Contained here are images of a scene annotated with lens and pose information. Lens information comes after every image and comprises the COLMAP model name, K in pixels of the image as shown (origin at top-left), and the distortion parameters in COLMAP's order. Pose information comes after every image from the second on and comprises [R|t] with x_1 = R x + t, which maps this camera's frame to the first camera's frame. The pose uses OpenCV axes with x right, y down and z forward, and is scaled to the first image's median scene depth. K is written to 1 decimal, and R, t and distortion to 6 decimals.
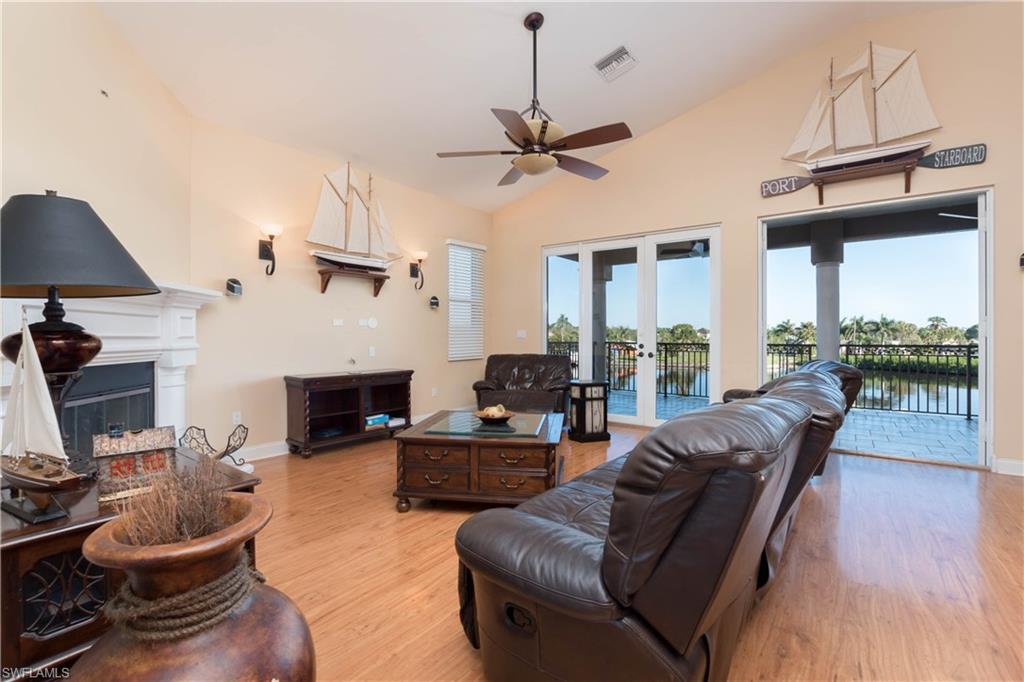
lens RADIAL K [[452.5, 0, 516.6], [0, 452.5, 333.7], [0, 0, 1]] dist [-0.007111, -0.000191]
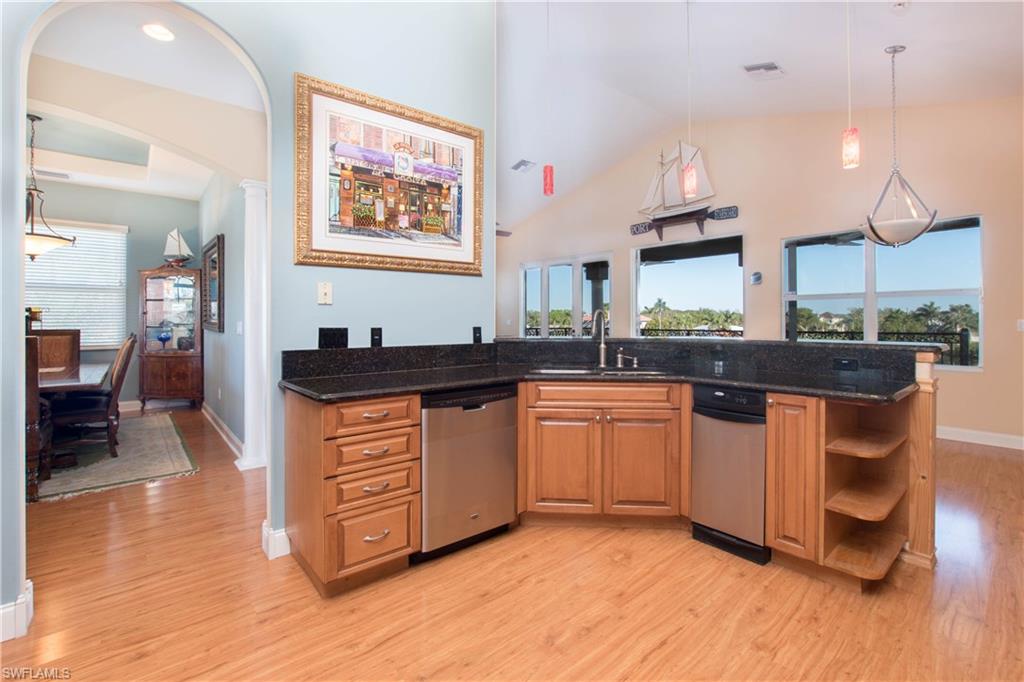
lens RADIAL K [[452.5, 0, 511.2], [0, 452.5, 319.1], [0, 0, 1]] dist [-0.007111, -0.000191]
pose [[0.970155, -0.000249, -0.242485, 0.537948], [0.000728, 0.999998, 0.001886, -0.017008], [0.242484, -0.002006, 0.970153, -0.631571]]
